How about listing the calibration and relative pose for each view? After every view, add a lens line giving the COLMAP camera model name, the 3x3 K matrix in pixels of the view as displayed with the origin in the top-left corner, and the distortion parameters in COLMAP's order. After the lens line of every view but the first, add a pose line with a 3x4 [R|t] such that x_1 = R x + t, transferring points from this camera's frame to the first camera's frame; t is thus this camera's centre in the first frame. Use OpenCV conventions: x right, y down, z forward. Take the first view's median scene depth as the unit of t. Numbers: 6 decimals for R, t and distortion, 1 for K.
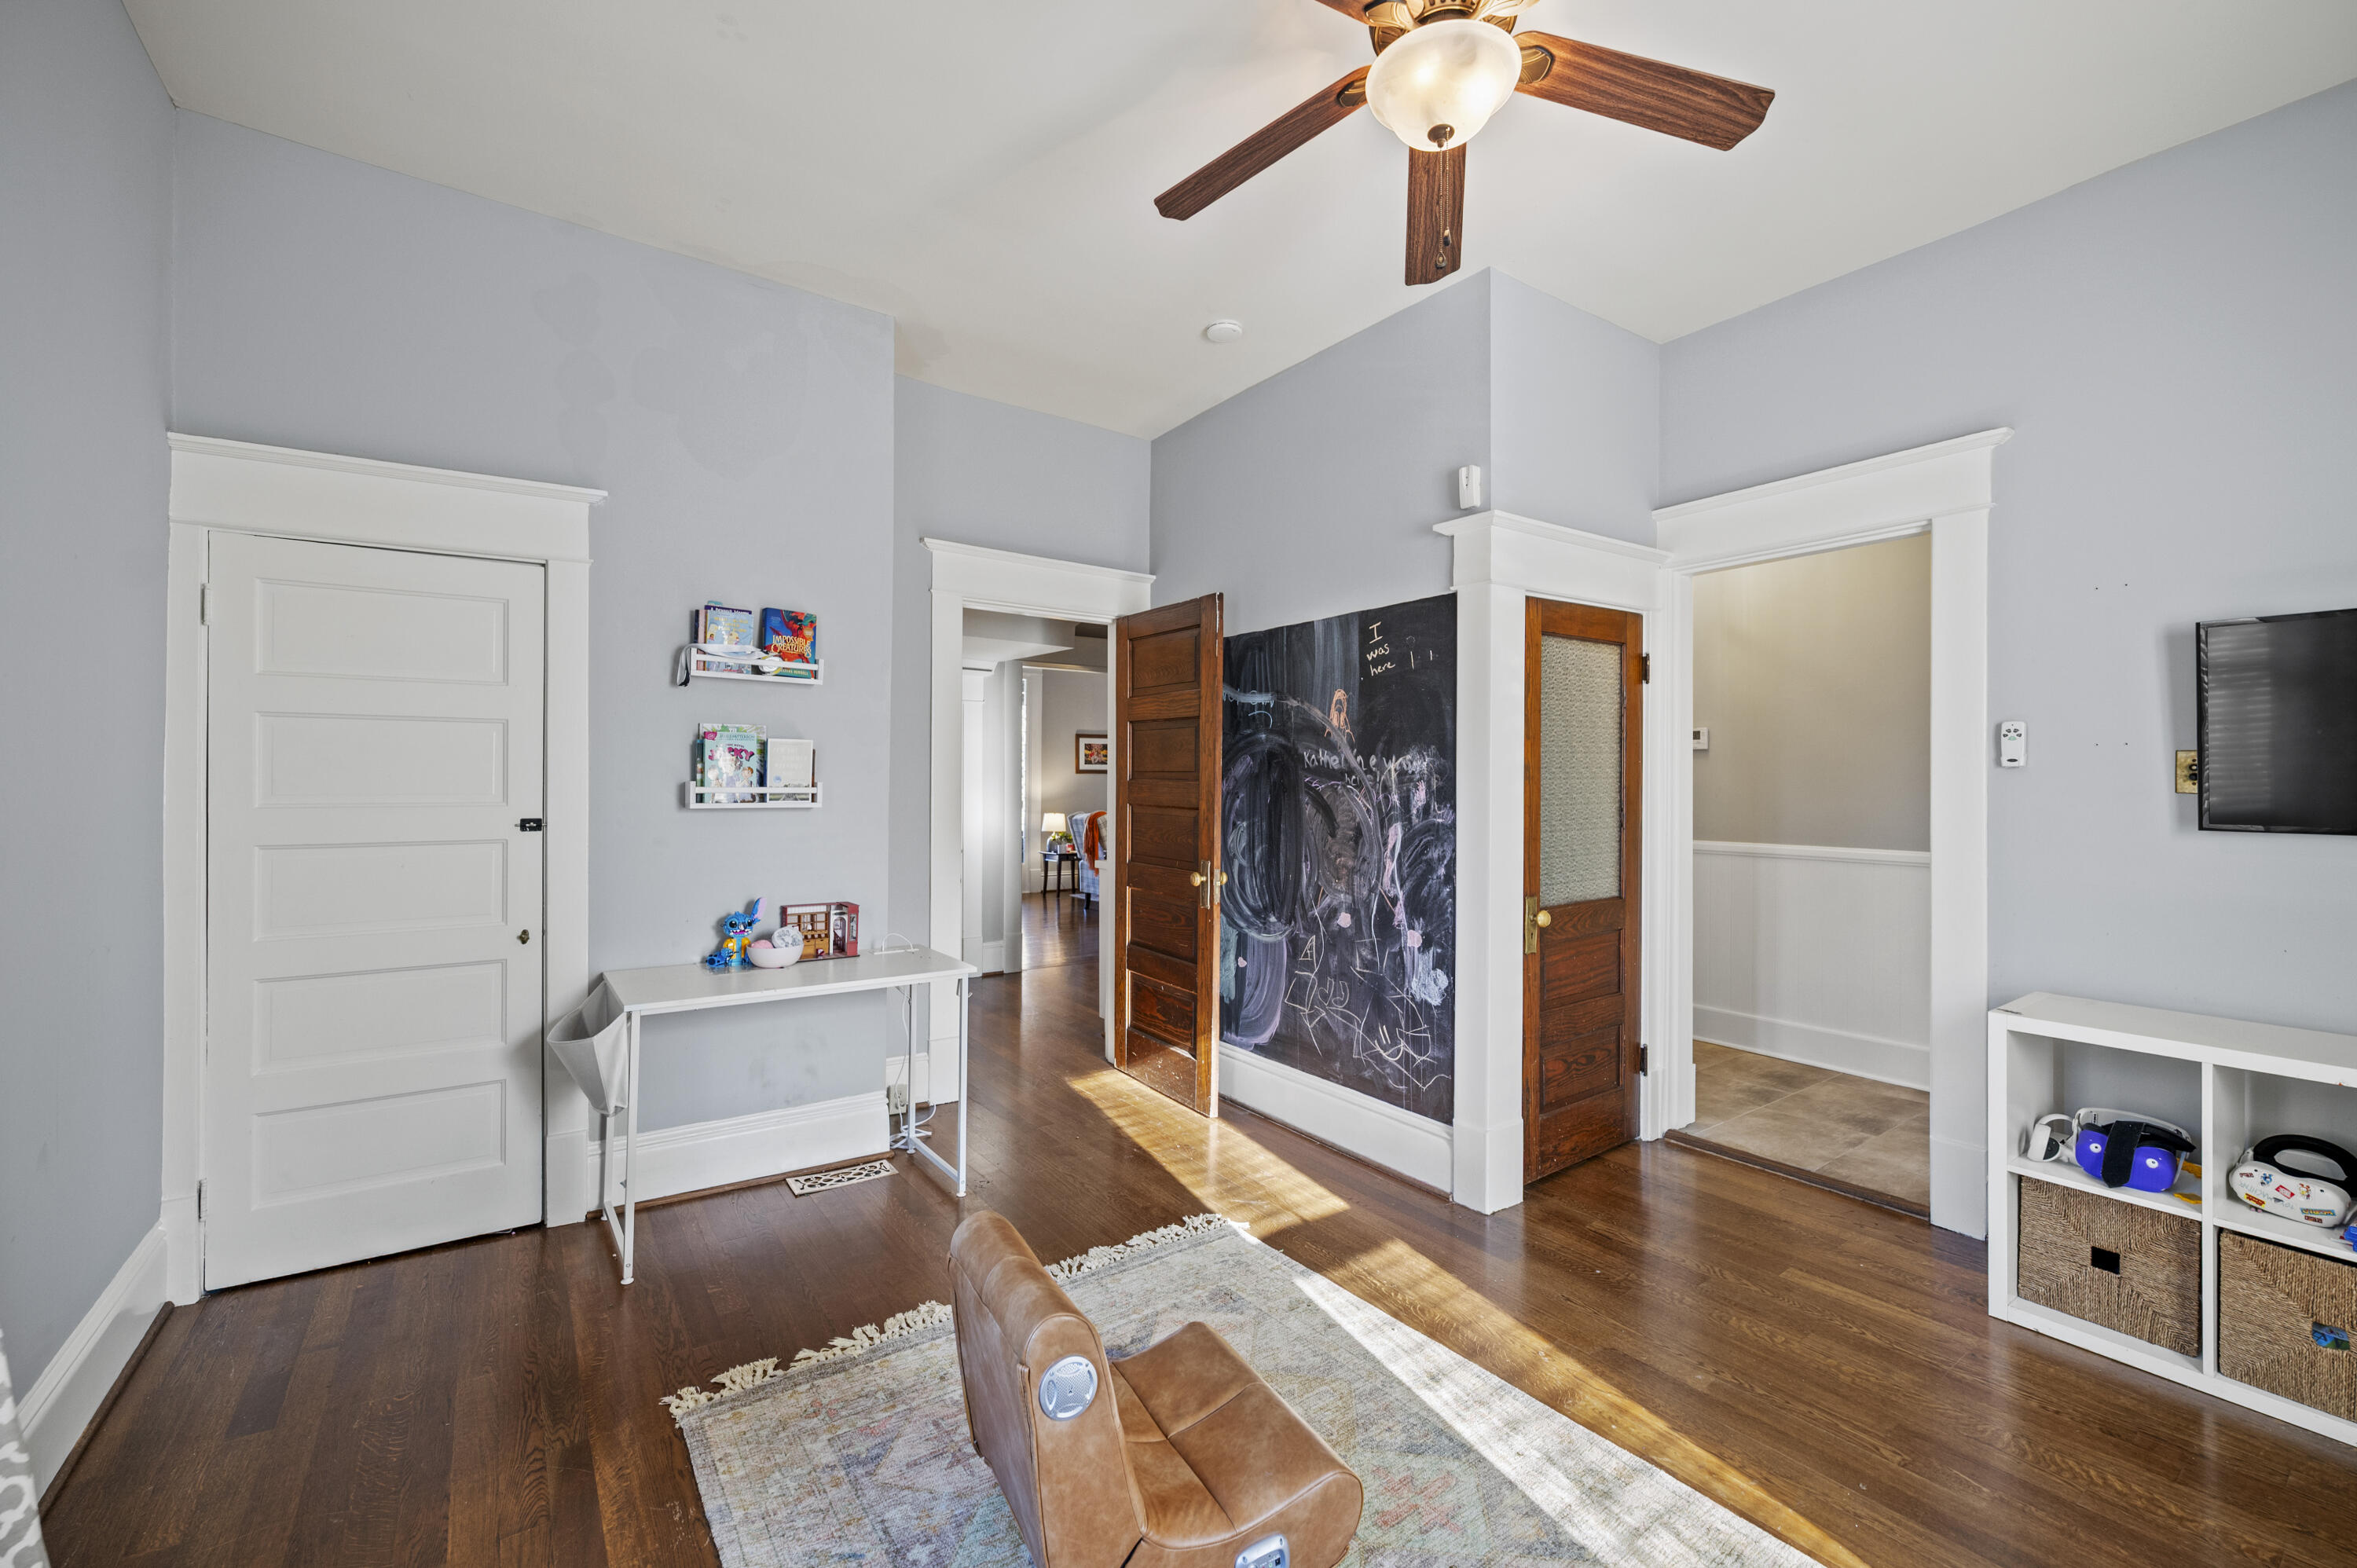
lens RADIAL K [[952.2, 0, 1169.7], [0, 952.2, 782.7], [0, 0, 1]] dist [0.000994, 0.000126]
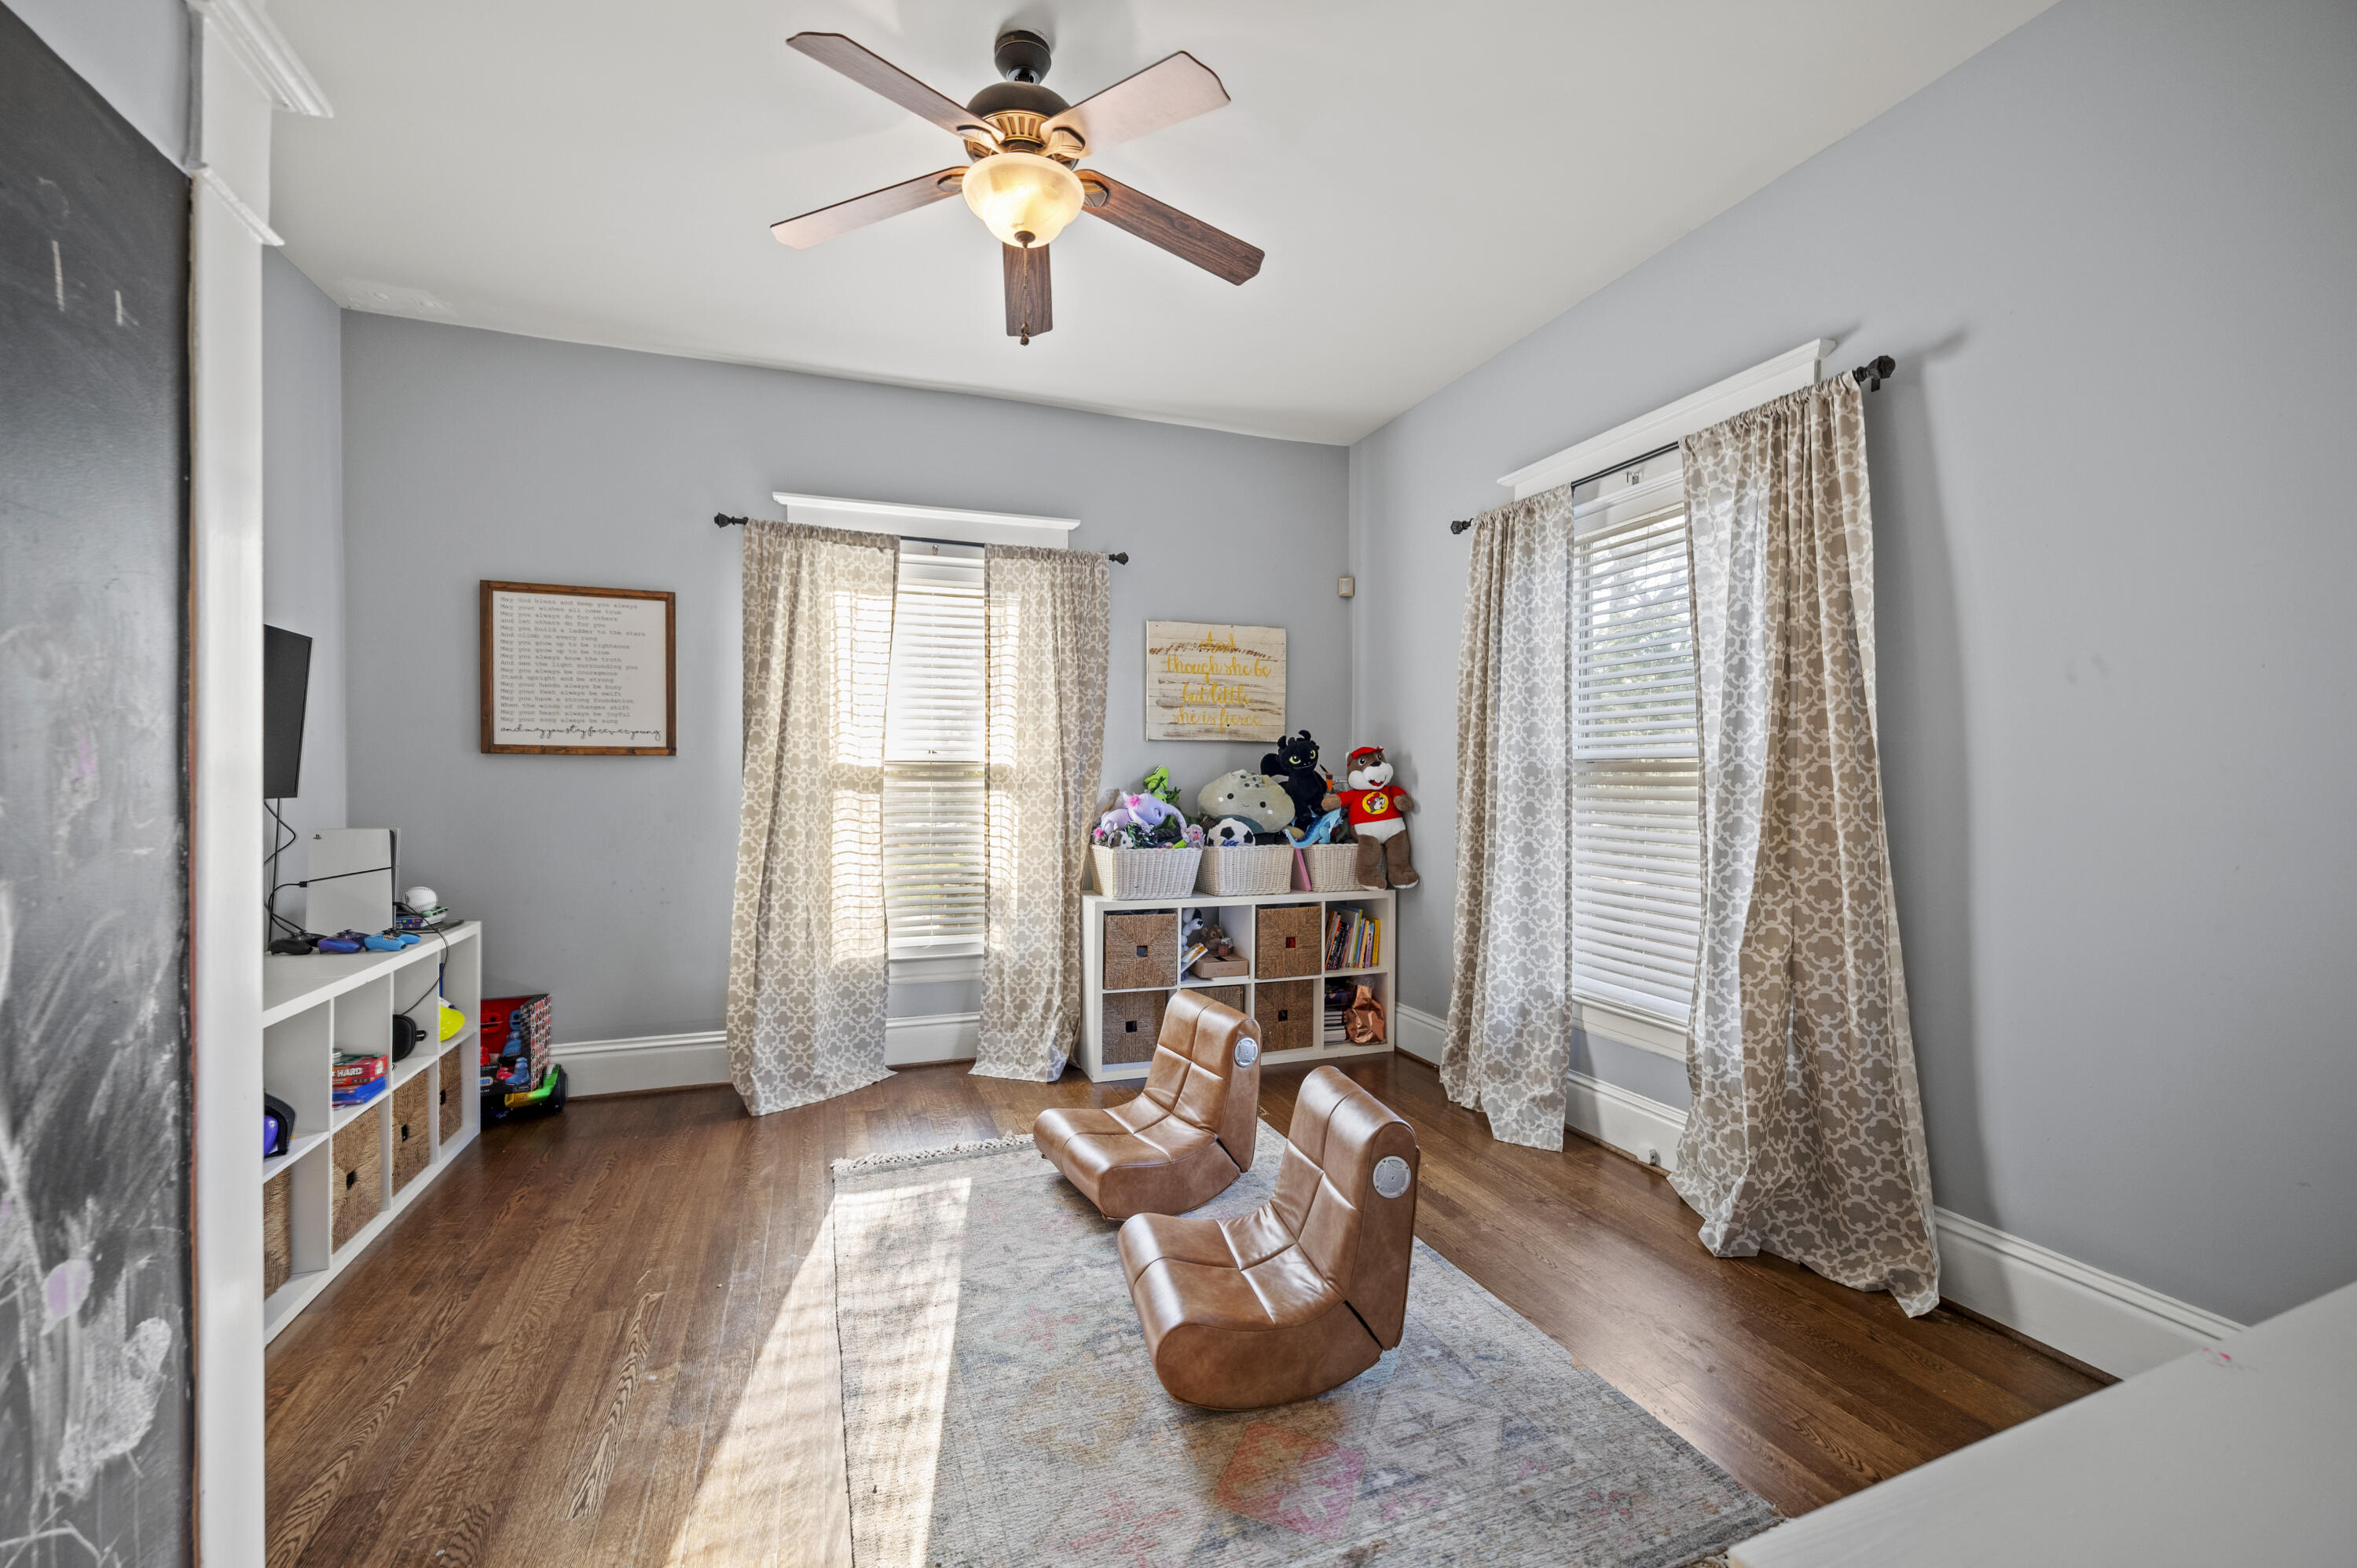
lens RADIAL K [[952.2, 0, 1169.7], [0, 952.2, 782.7], [0, 0, 1]] dist [0.000994, 0.000126]
pose [[-0.960747, -0.008670, 0.277292, -0.223403], [-0.006730, 0.999946, 0.007947, 0.016677], [-0.277345, 0.005769, -0.960753, 1.952022]]
